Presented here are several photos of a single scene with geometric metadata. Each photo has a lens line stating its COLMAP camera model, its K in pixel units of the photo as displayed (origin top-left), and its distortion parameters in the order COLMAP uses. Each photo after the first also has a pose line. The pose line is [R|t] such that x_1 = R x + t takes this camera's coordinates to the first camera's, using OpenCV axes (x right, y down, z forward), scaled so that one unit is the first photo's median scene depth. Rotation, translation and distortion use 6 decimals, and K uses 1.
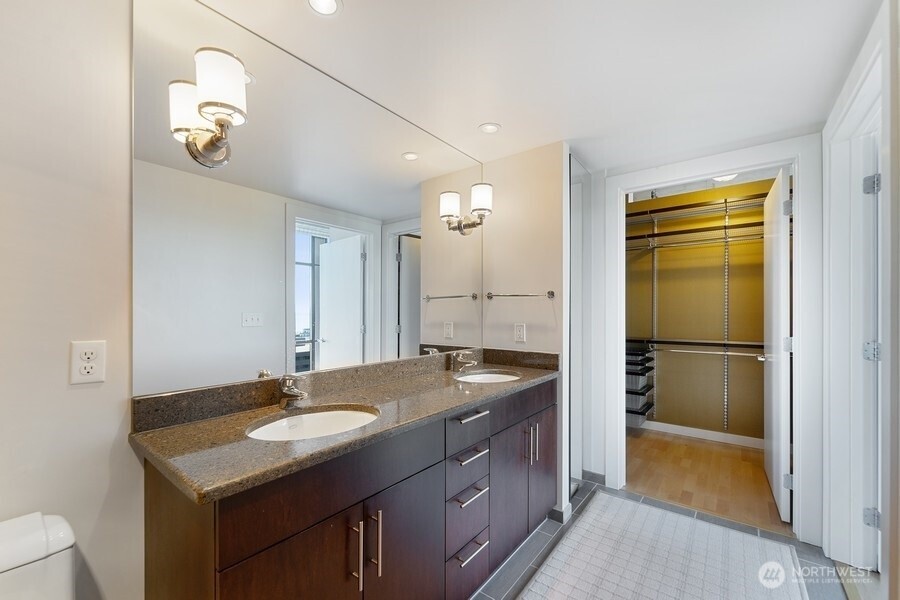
lens RADIAL K [[369.4, 0, 453.6], [0, 369.4, 307.8], [0, 0, 1]] dist [0.001511, -0.000057]
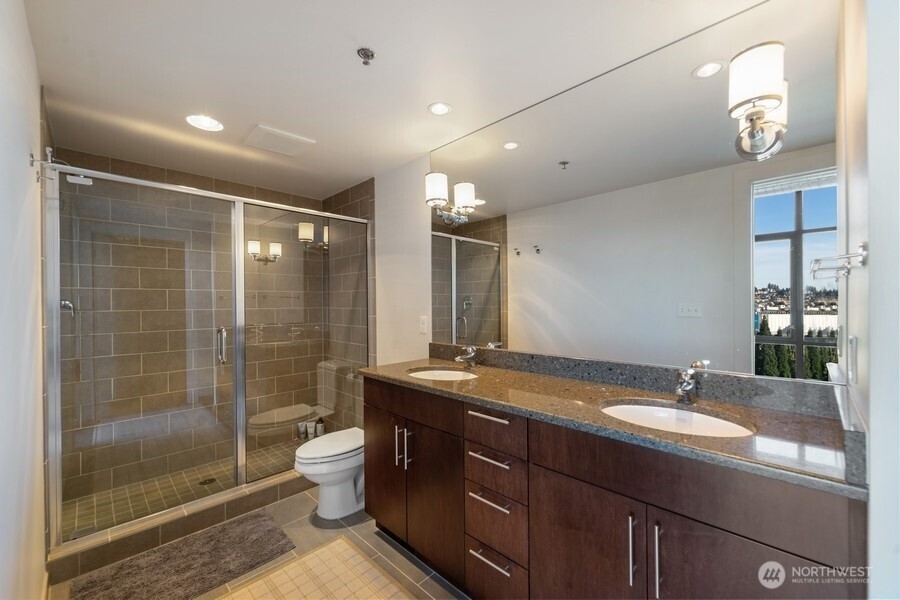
lens RADIAL K [[369.4, 0, 453.0], [0, 369.4, 303.0], [0, 0, 1]] dist [0.001511, -0.000057]
pose [[-0.121392, 0.001558, -0.992603, 0.968628], [0.017527, 0.999846, -0.000574, 0.004079], [0.992450, -0.017468, -0.121400, 0.996505]]
